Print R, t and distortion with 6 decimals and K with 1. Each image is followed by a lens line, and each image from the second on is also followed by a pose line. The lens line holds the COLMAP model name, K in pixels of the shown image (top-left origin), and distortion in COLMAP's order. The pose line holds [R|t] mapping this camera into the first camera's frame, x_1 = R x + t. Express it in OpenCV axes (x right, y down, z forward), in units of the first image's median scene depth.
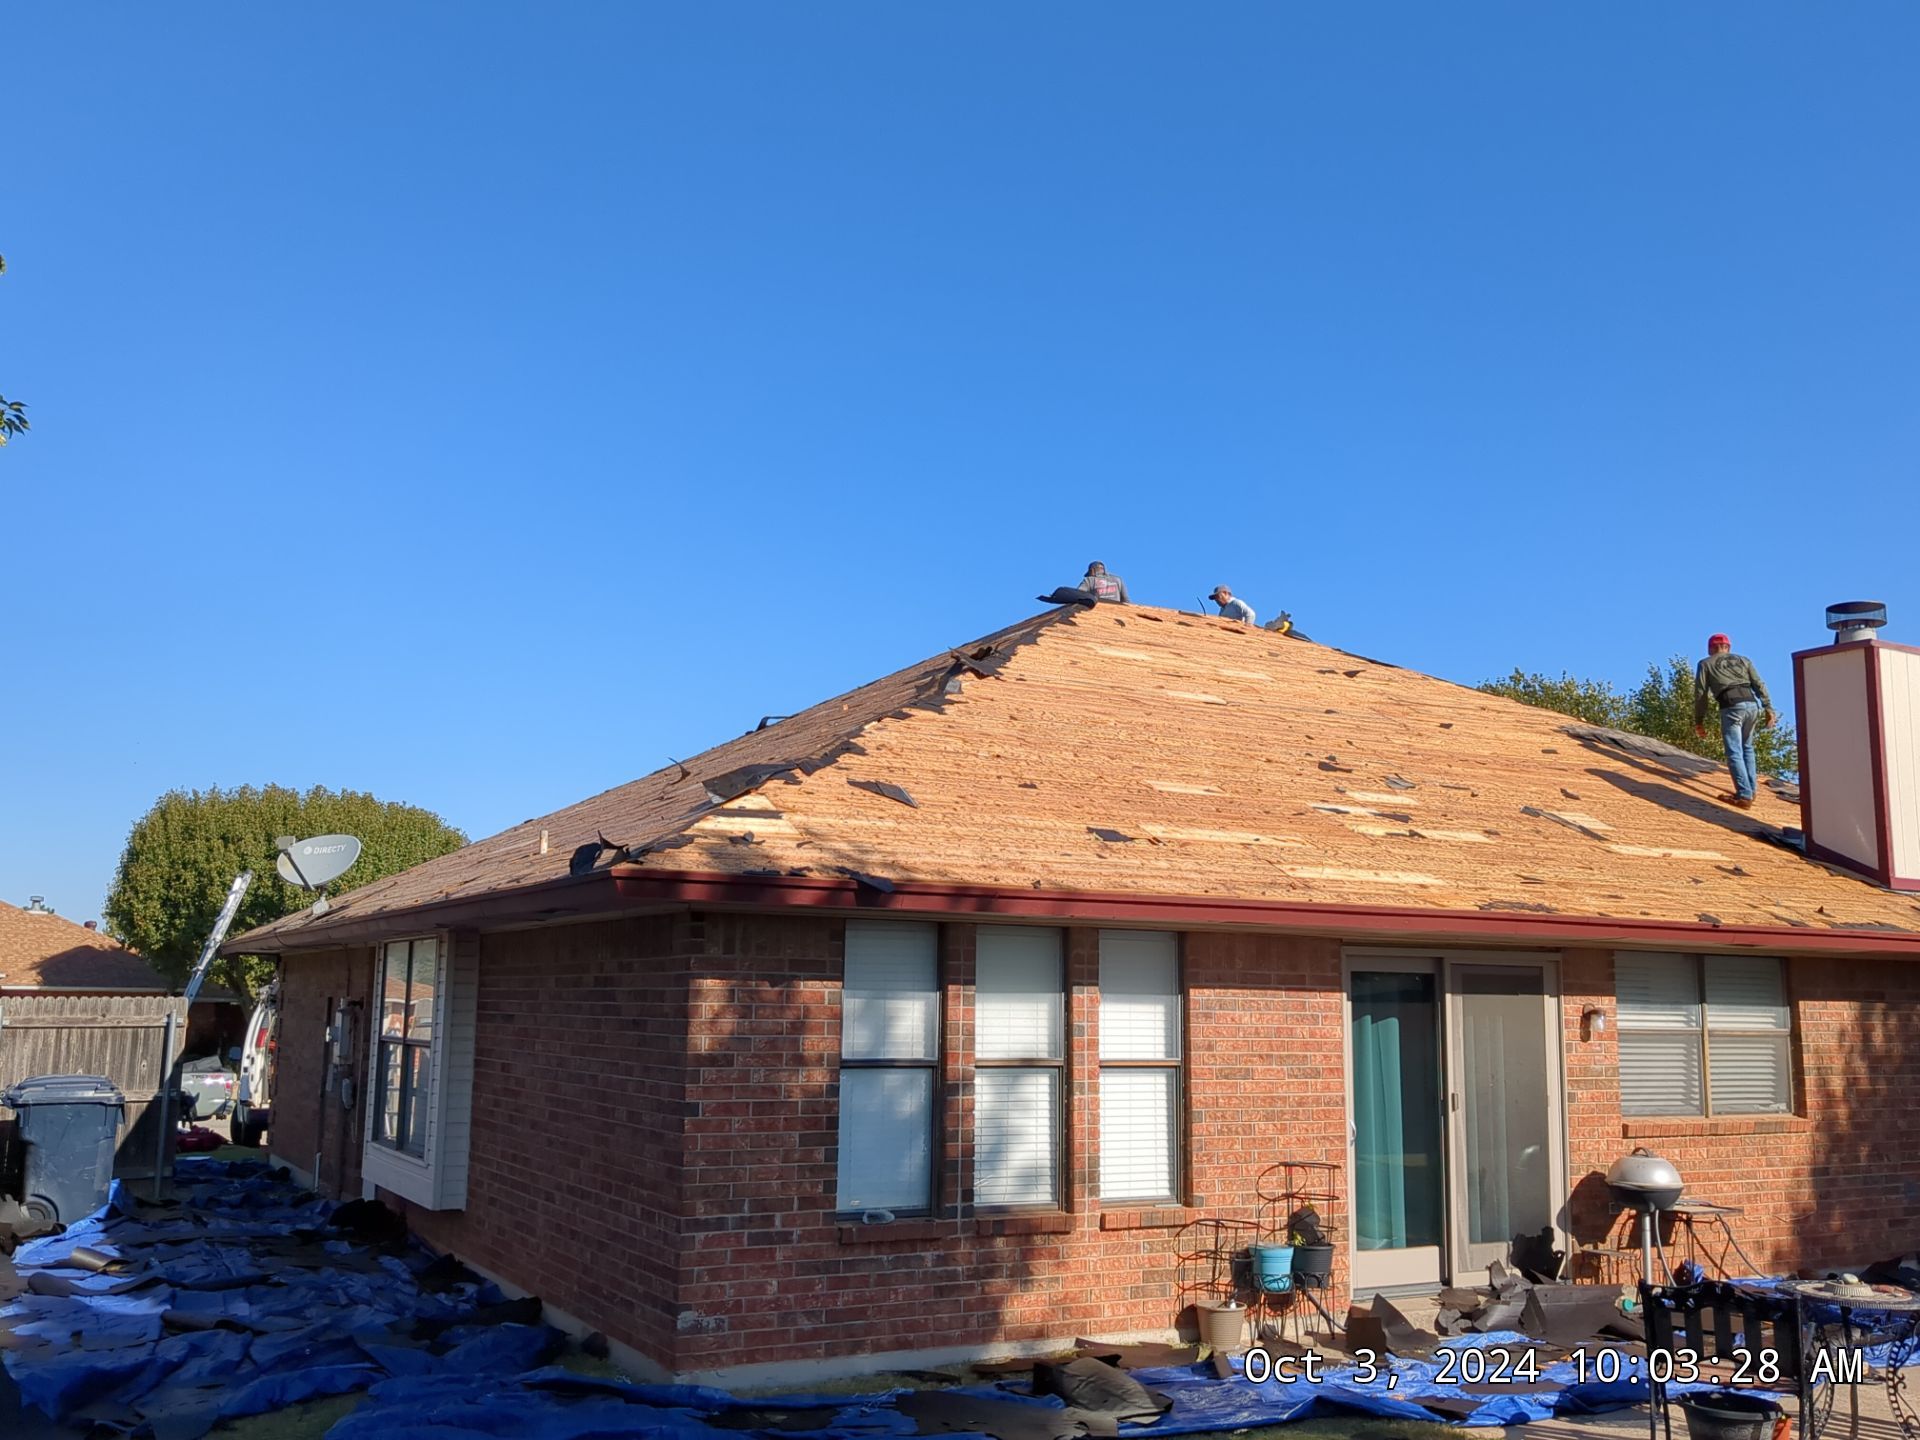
lens RADIAL K [[1760.6, 0, 959.9], [0, 1760.6, 702.9], [0, 0, 1]] dist [0.033695, -0.058434]
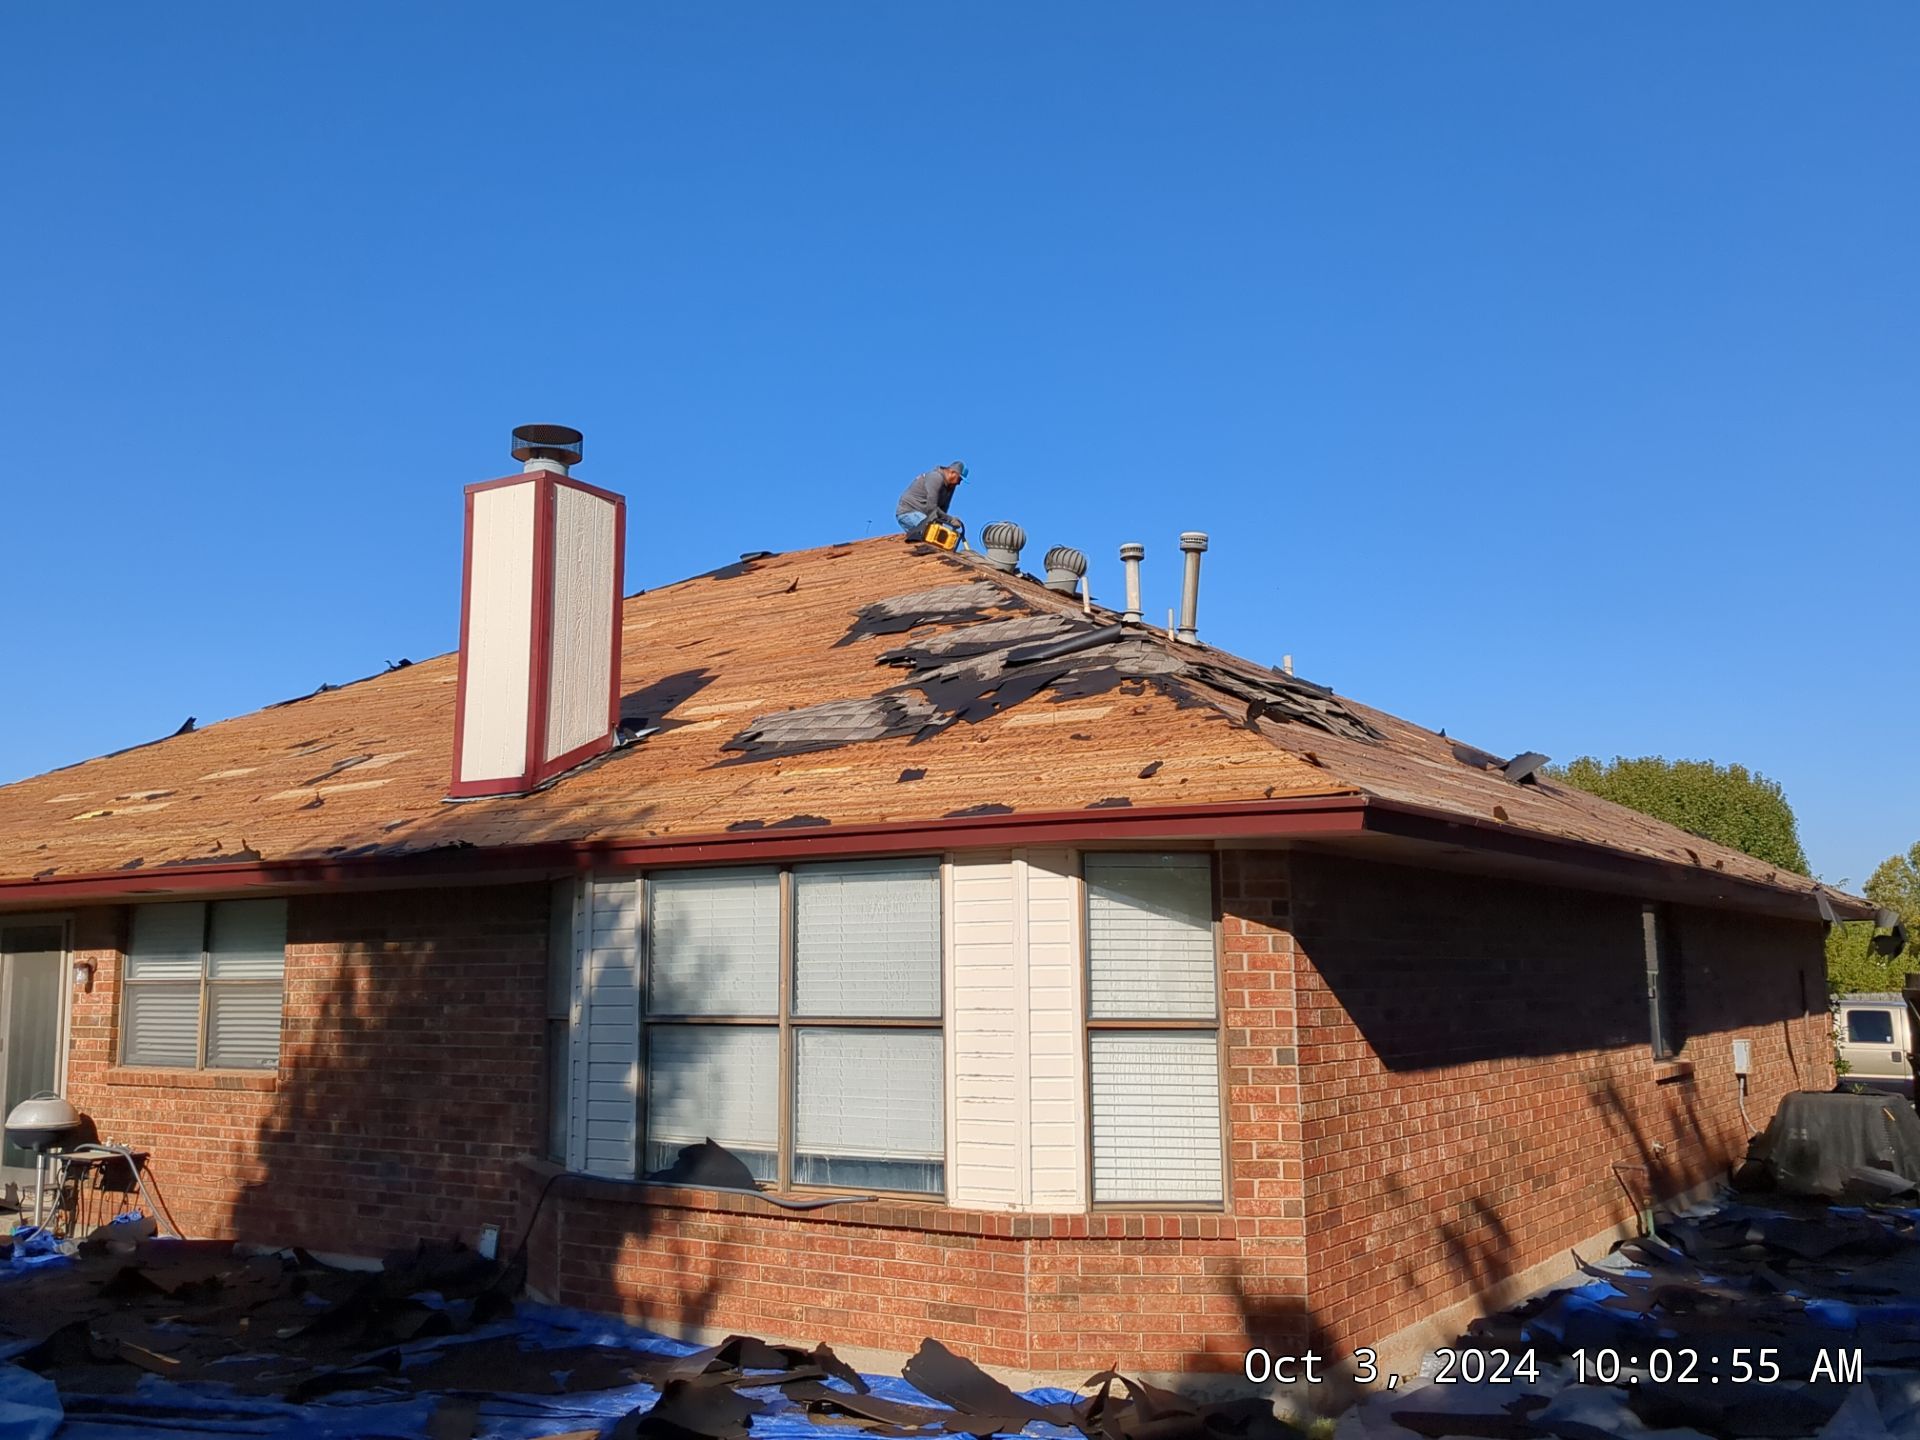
lens RADIAL K [[1760.6, 0, 959.9], [0, 1760.6, 702.9], [0, 0, 1]] dist [0.033695, -0.058434]
pose [[0.472618, -0.152444, -0.867982, 1.467167], [0.163533, 0.982990, -0.083599, 0.184015], [0.865961, -0.102433, 0.489508, 0.897105]]
